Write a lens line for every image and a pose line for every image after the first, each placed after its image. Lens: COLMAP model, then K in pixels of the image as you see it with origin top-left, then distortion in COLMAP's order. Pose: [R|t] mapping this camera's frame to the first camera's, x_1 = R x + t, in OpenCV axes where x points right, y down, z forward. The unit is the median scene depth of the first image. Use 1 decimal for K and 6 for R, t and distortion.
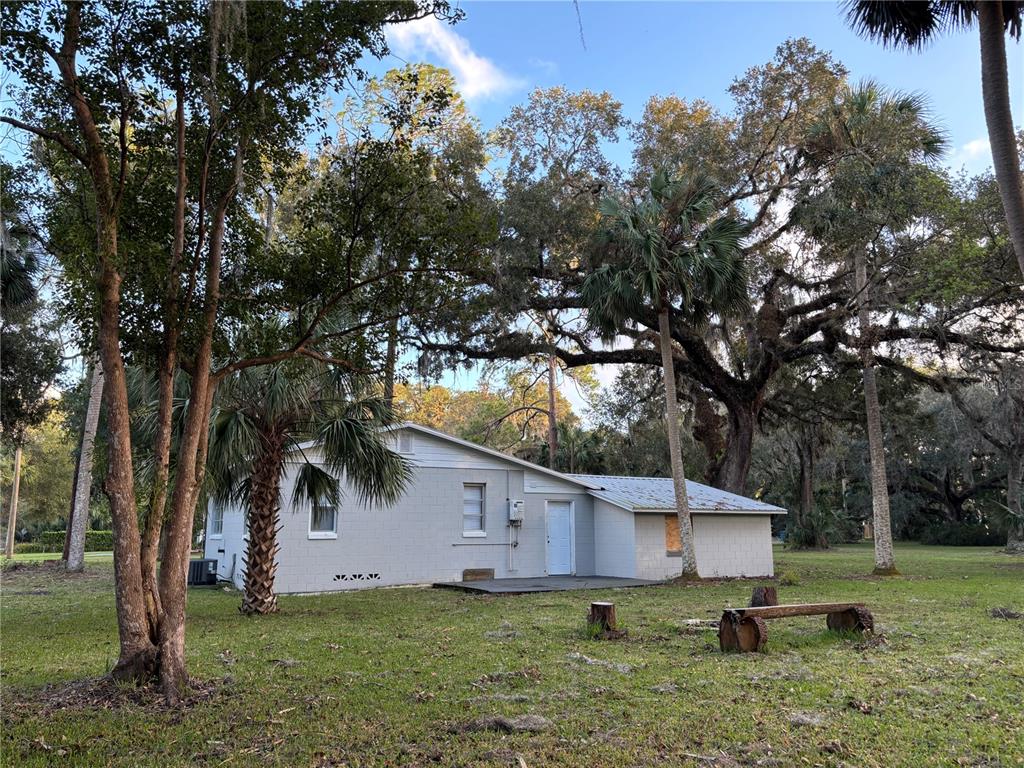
lens RADIAL K [[772.6, 0, 529.1], [0, 772.6, 366.0], [0, 0, 1]] dist [0.051044, -0.055130]
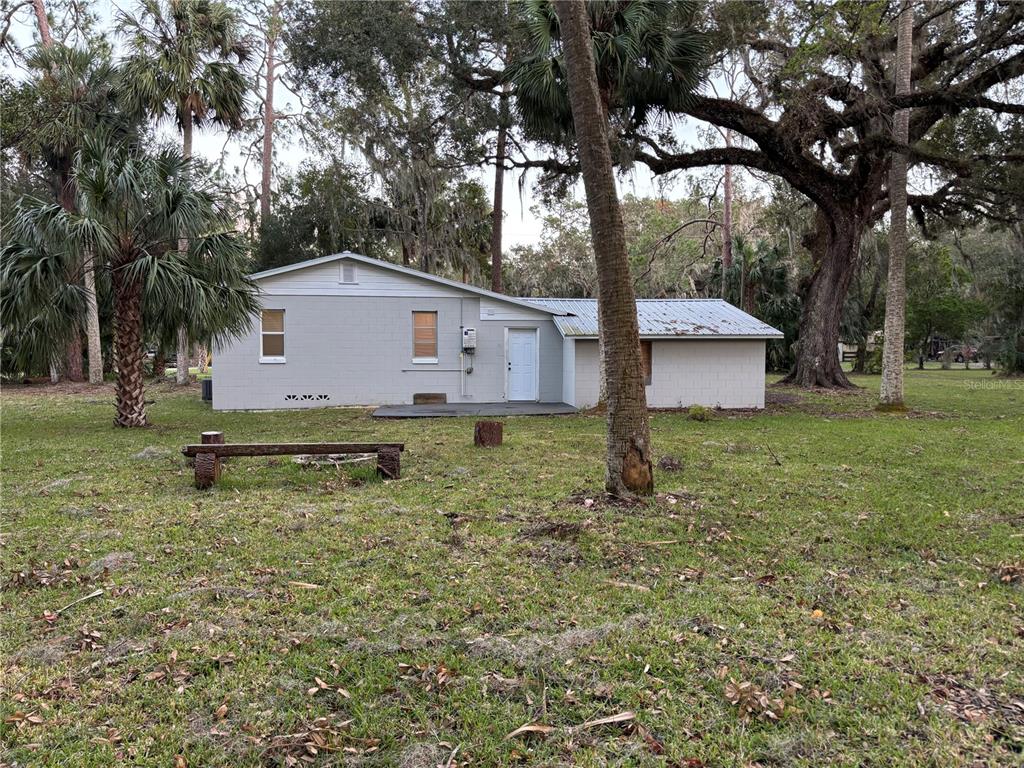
lens RADIAL K [[772.6, 0, 518.3], [0, 772.6, 387.0], [0, 0, 1]] dist [0.051044, -0.055130]
pose [[0.921068, 0.022288, -0.388763, 0.426861], [0.077901, 0.967632, 0.240042, 0.015503], [0.381529, -0.251381, 0.889519, 0.127748]]
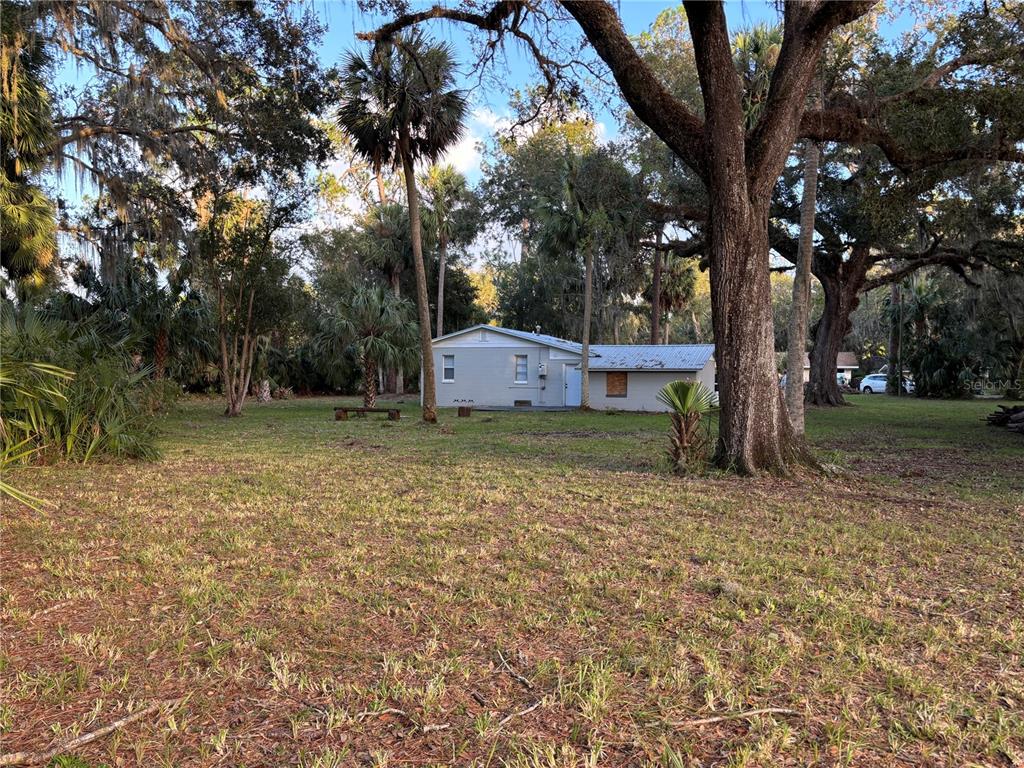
lens RADIAL K [[772.6, 0, 514.3], [0, 772.6, 386.1], [0, 0, 1]] dist [0.051044, -0.055130]
pose [[0.644033, 0.020684, -0.764718, 1.289328], [0.152366, 0.976138, 0.154723, -0.058836], [0.749671, -0.216163, 0.625514, -0.159684]]
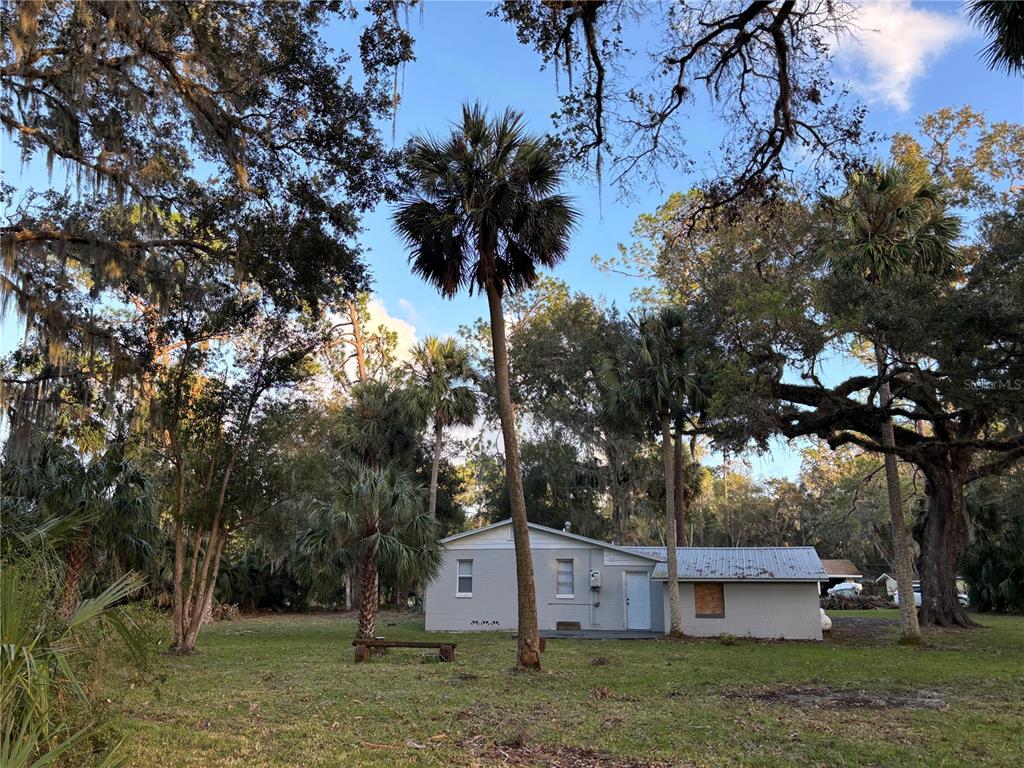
lens RADIAL K [[772.6, 0, 517.9], [0, 772.6, 391.1], [0, 0, 1]] dist [0.051044, -0.055130]
pose [[0.718632, -0.160387, -0.676642, 0.854769], [0.140080, 0.986480, -0.085056, -0.041081], [0.681135, -0.033660, 0.731383, -0.073081]]
